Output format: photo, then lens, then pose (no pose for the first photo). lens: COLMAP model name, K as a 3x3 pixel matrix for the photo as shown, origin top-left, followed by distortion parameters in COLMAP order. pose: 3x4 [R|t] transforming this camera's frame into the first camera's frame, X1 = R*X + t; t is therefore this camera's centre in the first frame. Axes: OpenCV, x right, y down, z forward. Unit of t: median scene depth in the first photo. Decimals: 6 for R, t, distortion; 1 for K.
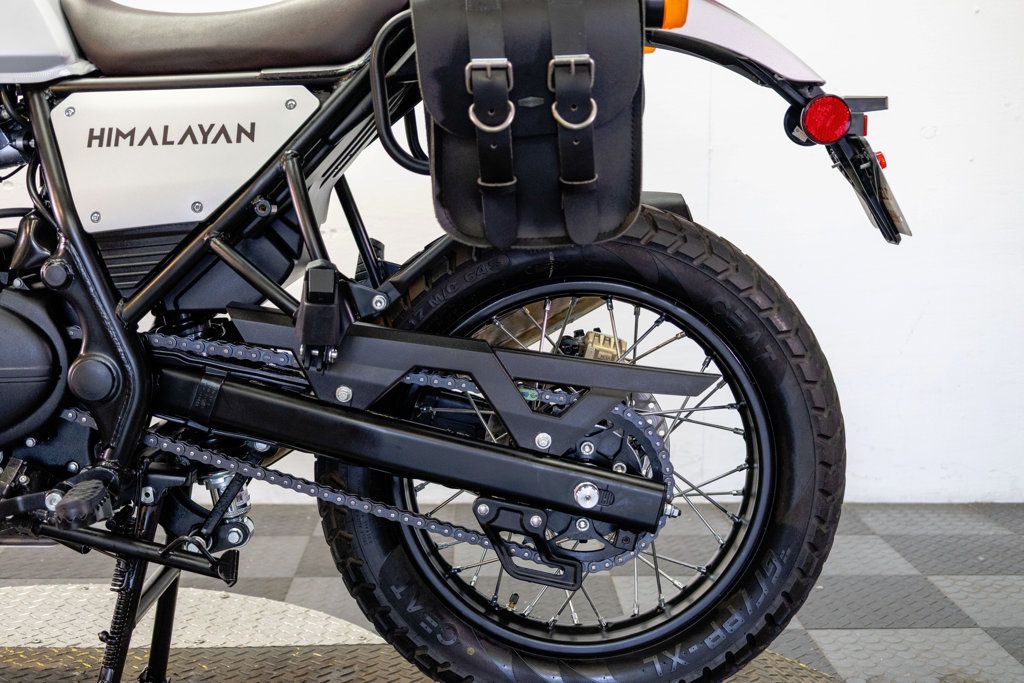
lens RADIAL K [[1467.5, 0, 512.0], [0, 1467.5, 341.5], [0, 0, 1]] dist [0.013984, 0.054352]
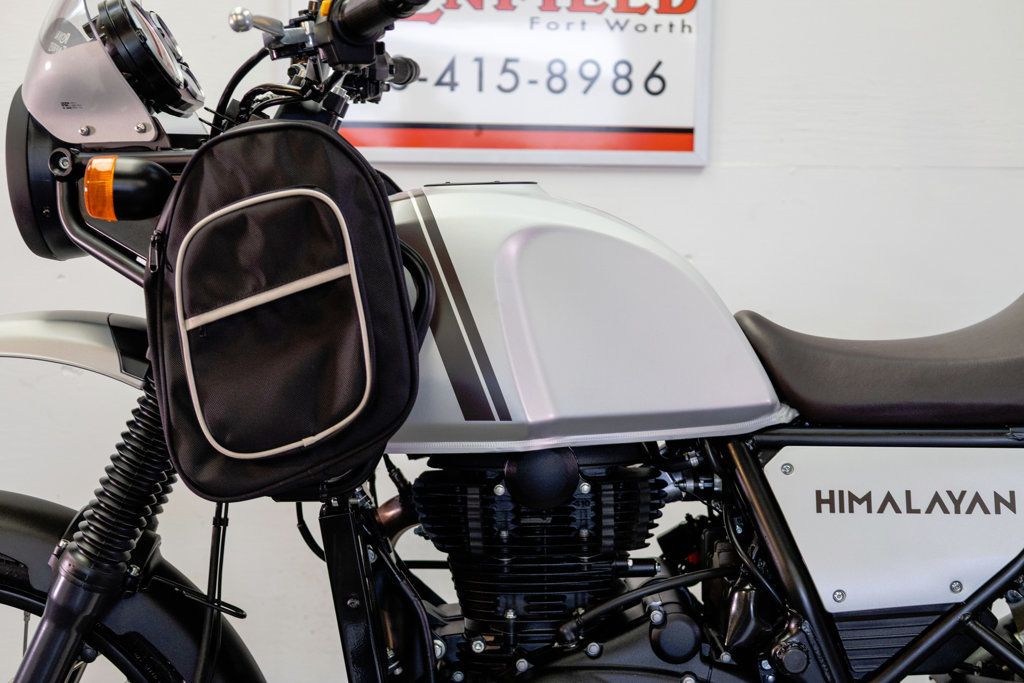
lens RADIAL K [[1467.5, 0, 512.0], [0, 1467.5, 341.5], [0, 0, 1]] dist [0.013984, 0.054352]
pose [[0.999665, 0.002471, 0.025758, -0.485820], [-0.001744, 0.999600, -0.028224, -0.205573], [-0.025818, 0.028169, 0.999270, 0.095457]]
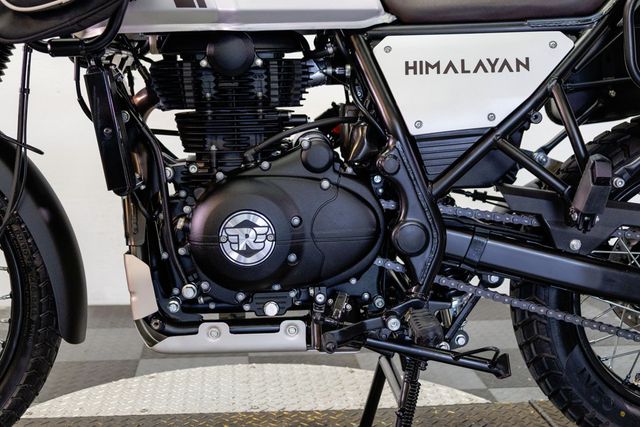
lens RADIAL K [[917.2, 0, 320.0], [0, 917.2, 213.5], [0, 0, 1]] dist [0.013984, 0.054352]
pose [[0.997527, -0.009718, 0.069608, -0.422326], [0.007141, 0.999283, 0.037174, -0.030511], [-0.069920, -0.036585, 0.996882, 0.111741]]
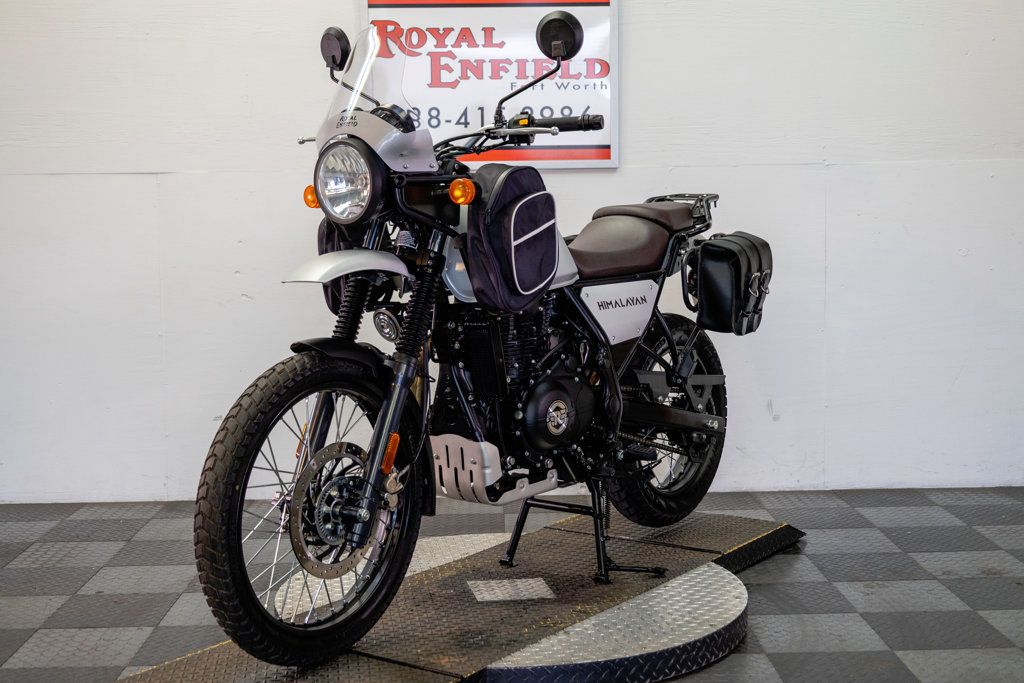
lens RADIAL K [[1461.3, 0, 505.7], [0, 1461.3, 330.4], [0, 0, 1]] dist [0.029121, -0.080017]
pose [[0.999674, -0.017755, -0.018367, -0.376702], [0.017285, 0.999527, -0.025445, -0.054817], [0.018810, 0.025119, 0.999507, -1.203061]]
